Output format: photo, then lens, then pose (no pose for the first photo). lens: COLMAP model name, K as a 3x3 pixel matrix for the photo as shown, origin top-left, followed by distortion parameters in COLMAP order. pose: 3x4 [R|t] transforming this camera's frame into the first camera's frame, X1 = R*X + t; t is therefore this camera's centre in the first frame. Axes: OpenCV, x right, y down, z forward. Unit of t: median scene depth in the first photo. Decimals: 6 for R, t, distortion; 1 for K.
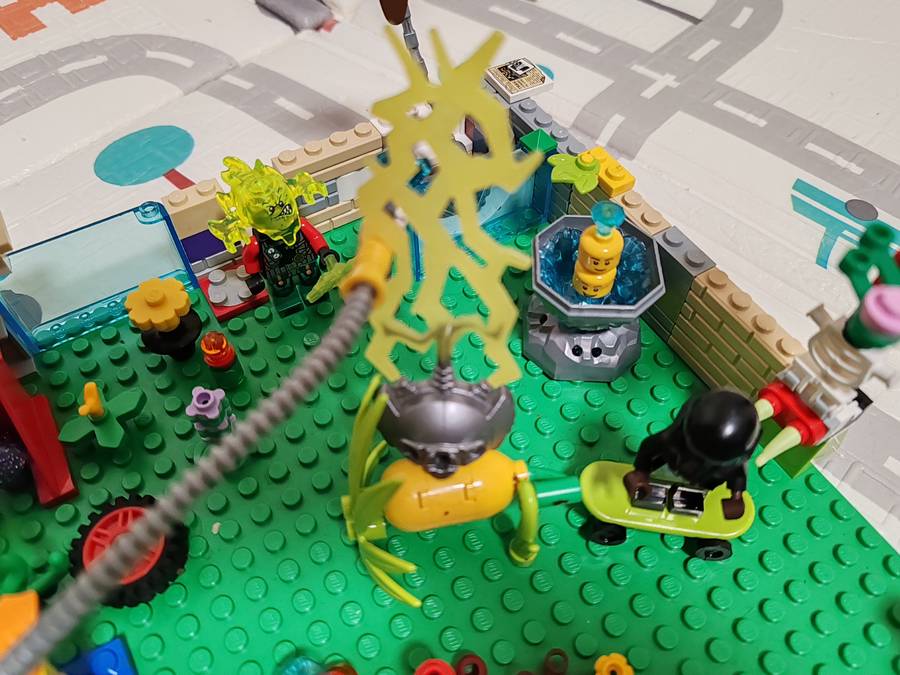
lens RADIAL K [[727.9, 0, 450.0], [0, 727.9, 337.5], [0, 0, 1]] dist [-0.007401, 0.001316]
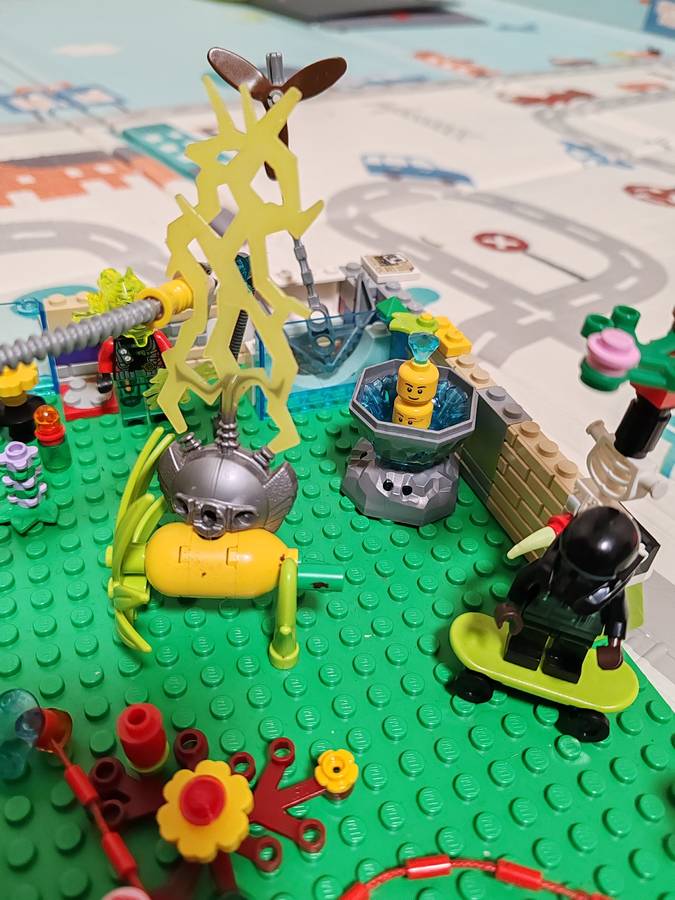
lens RADIAL K [[731.2, 0, 337.5], [0, 731.2, 450.0], [0, 0, 1]] dist [-0.020171, -0.003048]
pose [[0.983234, 0.159568, -0.088259, 0.194805], [-0.177221, 0.950180, -0.256417, 0.253046], [0.042946, 0.267760, 0.962528, 0.010989]]
